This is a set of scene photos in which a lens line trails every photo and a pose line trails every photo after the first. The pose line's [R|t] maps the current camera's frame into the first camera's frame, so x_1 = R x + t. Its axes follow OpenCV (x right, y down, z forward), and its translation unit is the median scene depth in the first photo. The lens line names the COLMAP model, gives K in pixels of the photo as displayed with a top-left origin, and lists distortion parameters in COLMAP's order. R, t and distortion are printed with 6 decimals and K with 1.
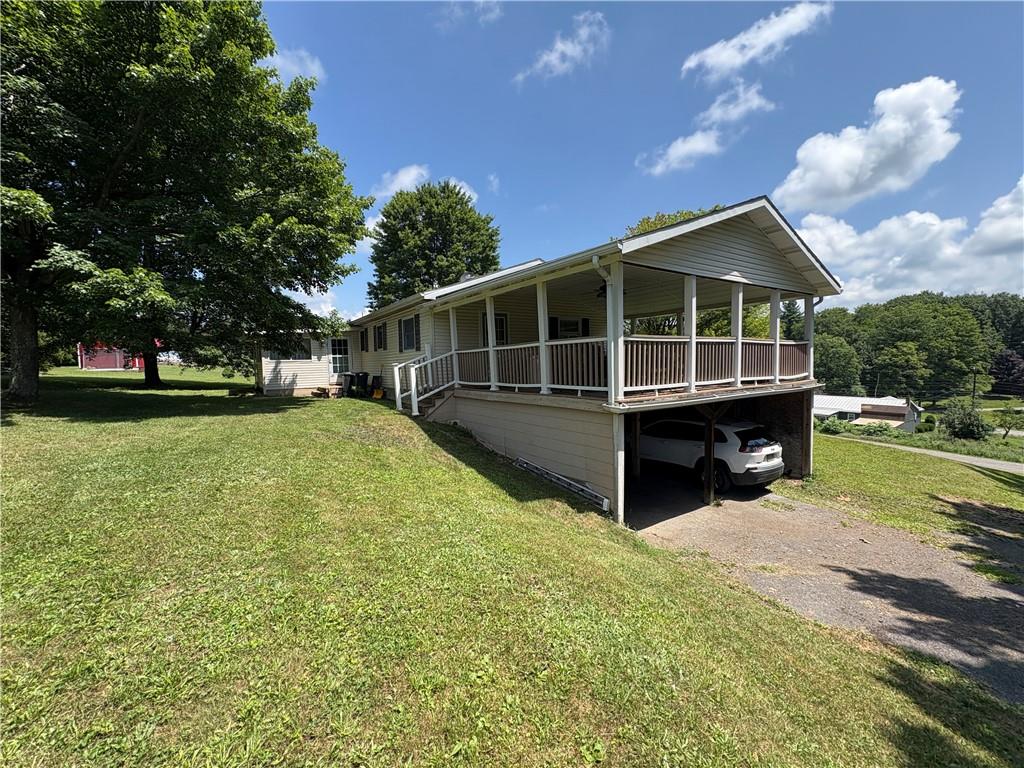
lens RADIAL K [[406.2, 0, 512.7], [0, 406.2, 389.5], [0, 0, 1]] dist [-0.001721, 0.000471]
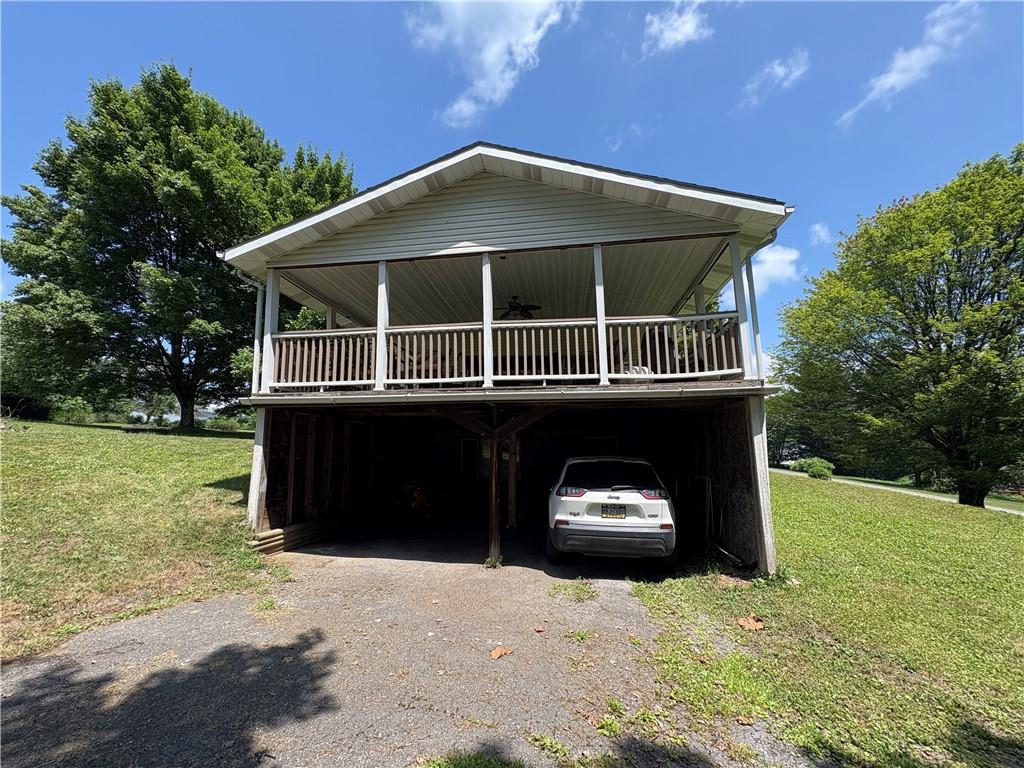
lens RADIAL K [[406.2, 0, 512.4], [0, 406.2, 389.8], [0, 0, 1]] dist [-0.001721, 0.000471]
pose [[0.738523, -0.093338, -0.667736, 1.202622], [-0.055442, 0.978610, -0.198112, 0.155448], [0.671945, 0.183331, 0.717552, 0.583868]]
